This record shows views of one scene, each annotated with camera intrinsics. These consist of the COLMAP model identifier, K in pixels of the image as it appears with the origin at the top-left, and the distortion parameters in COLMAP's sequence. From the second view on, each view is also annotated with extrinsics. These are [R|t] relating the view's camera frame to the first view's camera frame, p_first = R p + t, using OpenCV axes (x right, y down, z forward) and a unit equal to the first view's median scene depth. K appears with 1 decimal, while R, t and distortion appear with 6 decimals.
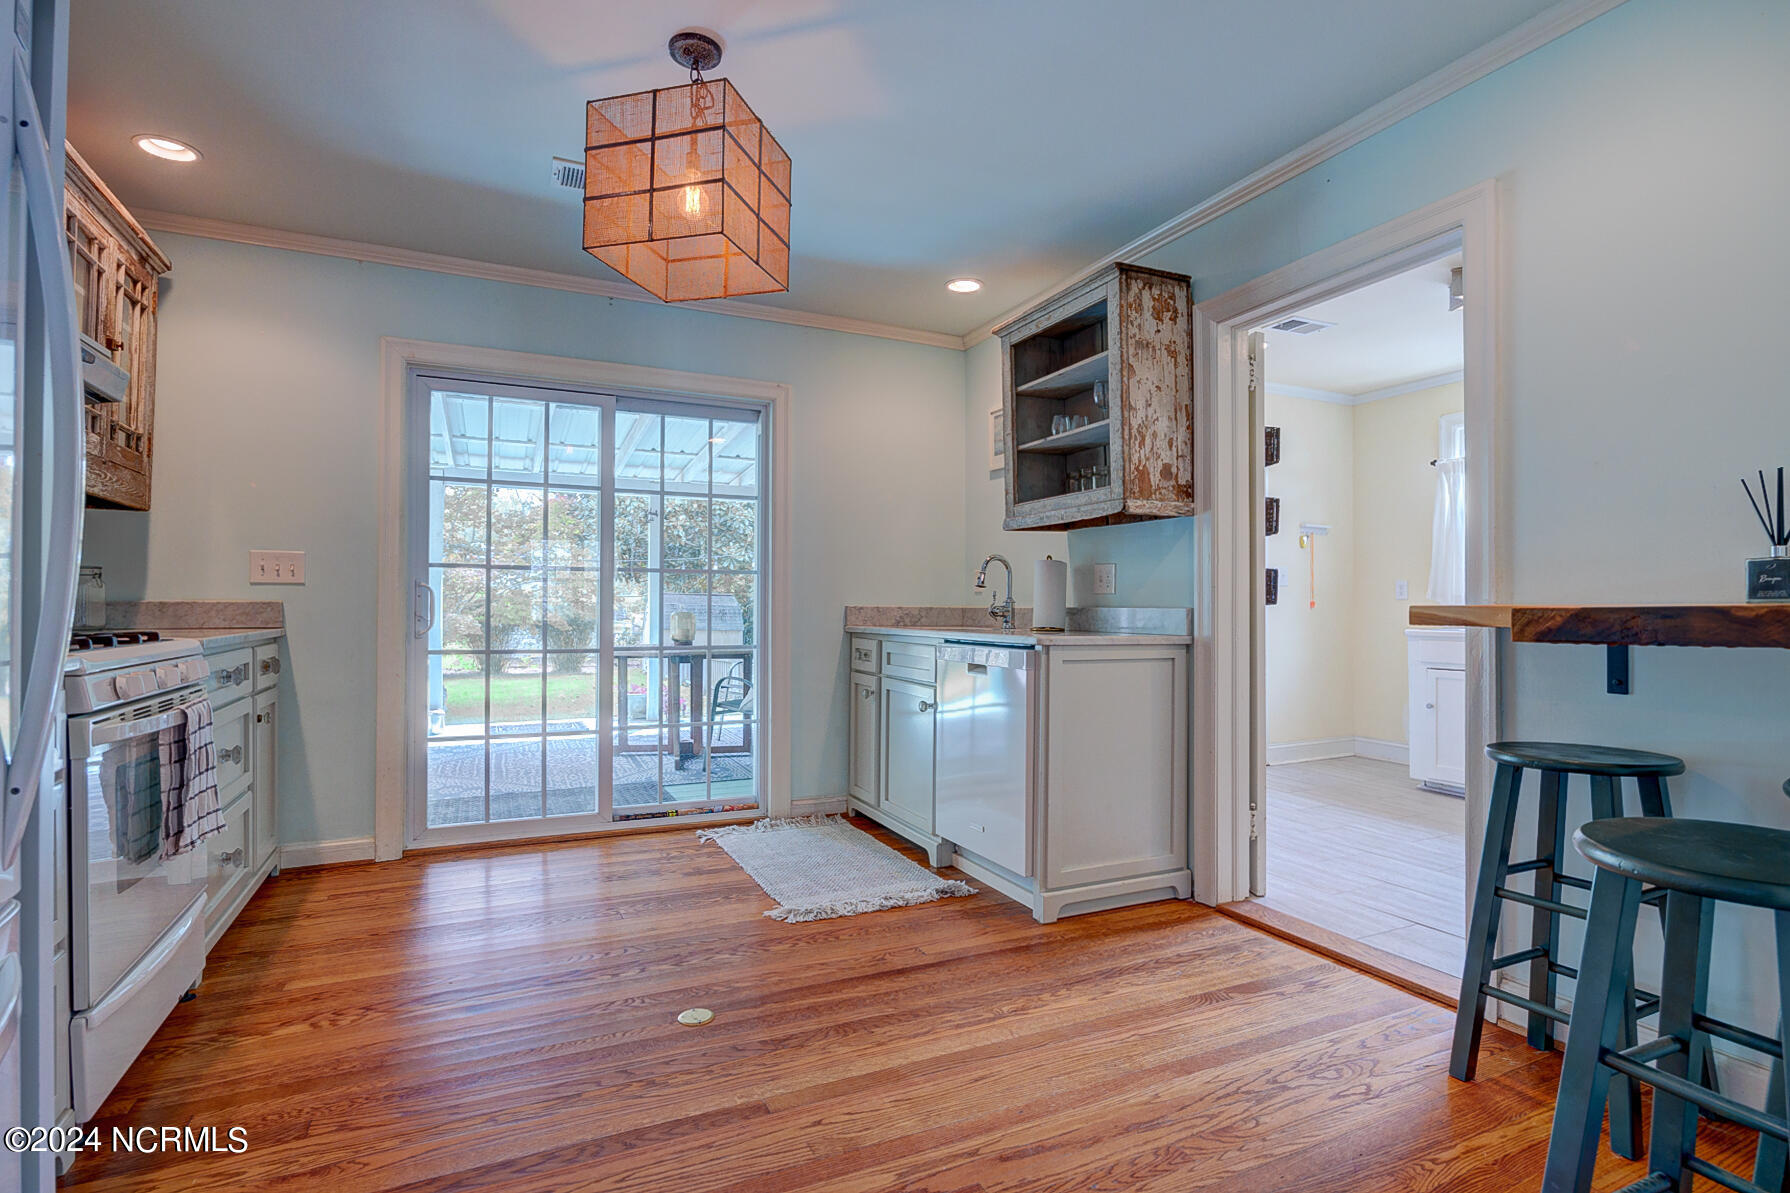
lens RADIAL K [[858.5, 0, 890.4], [0, 858.5, 603.9], [0, 0, 1]] dist [0.000201, 0.000230]
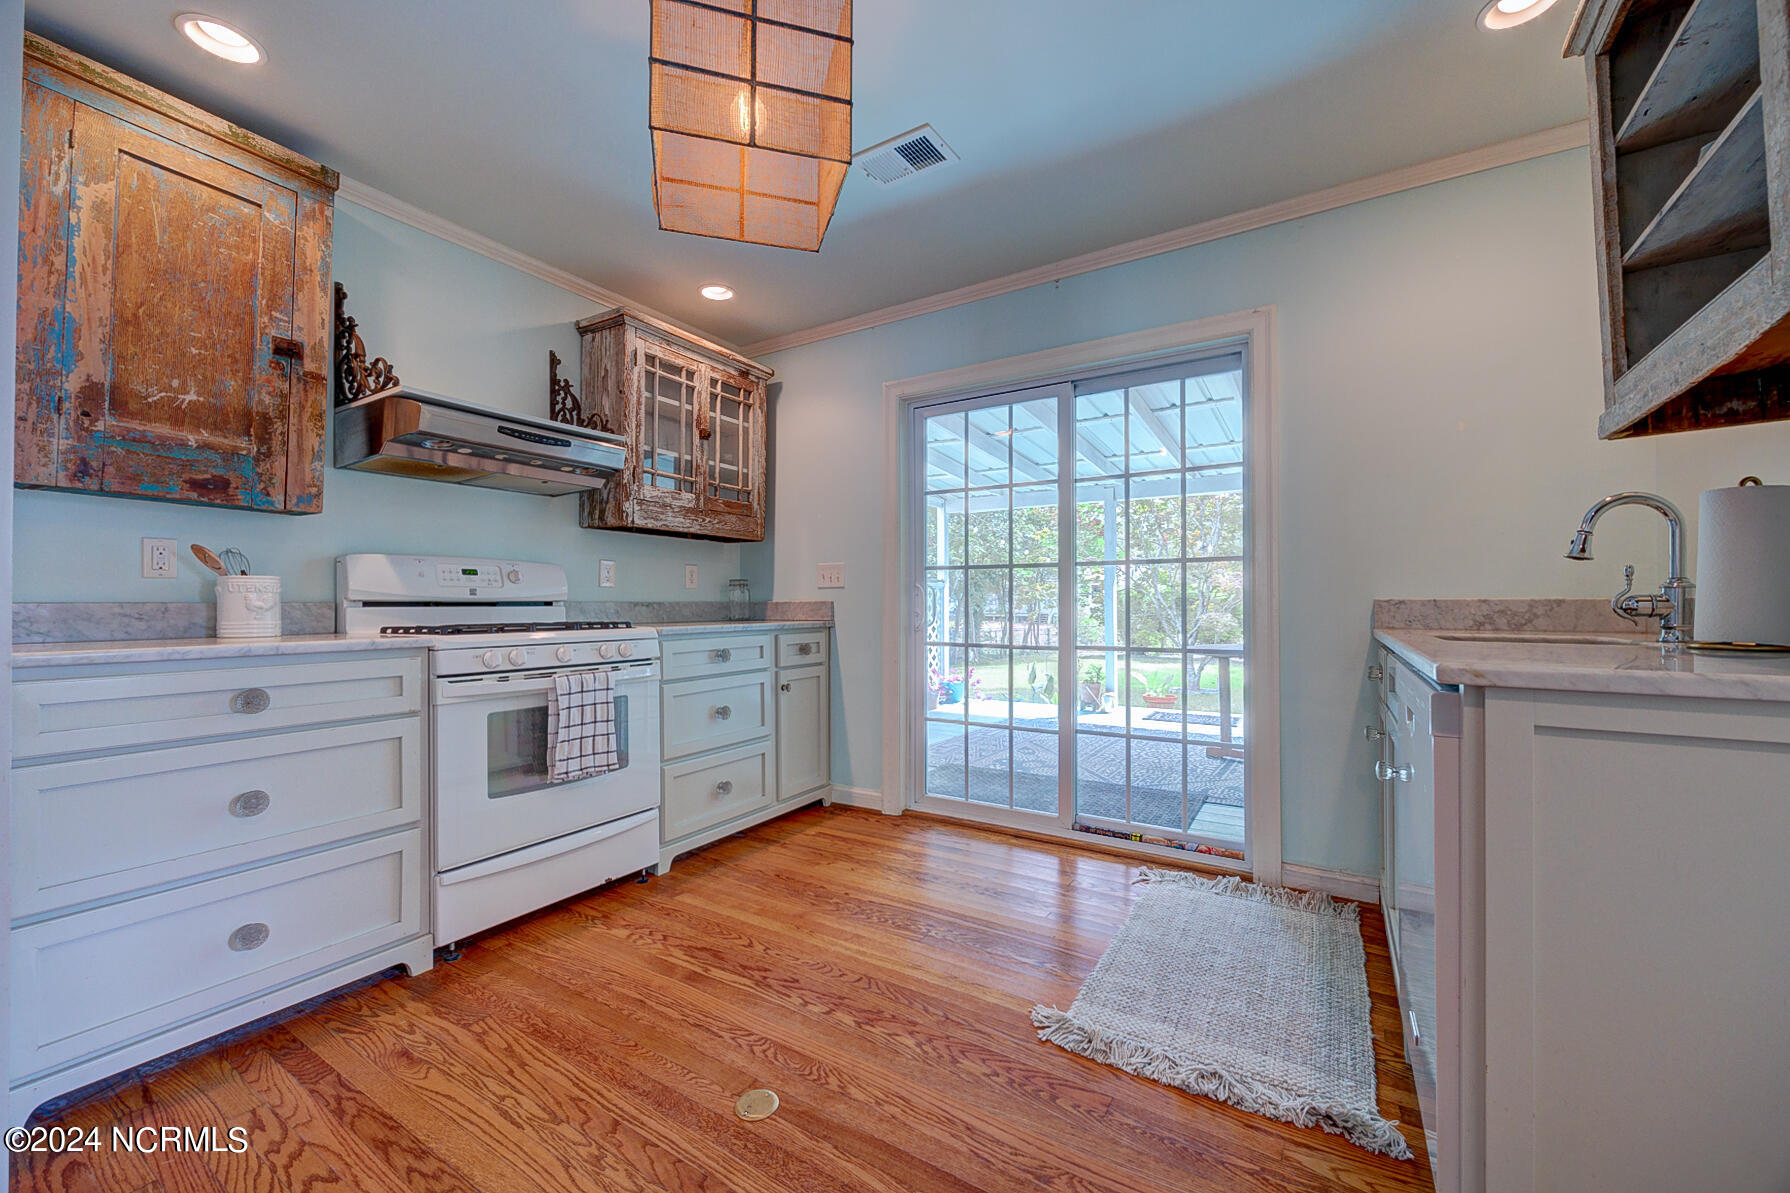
lens RADIAL K [[710.8, 0, 901.7], [0, 710.8, 596.7], [0, 0, 1]] dist [0.000701, 0.000277]
pose [[0.548388, -0.016027, -0.836070, 0.268199], [0.008688, 0.999872, -0.013468, 0.006273], [0.836179, 0.000123, 0.548457, 0.474335]]
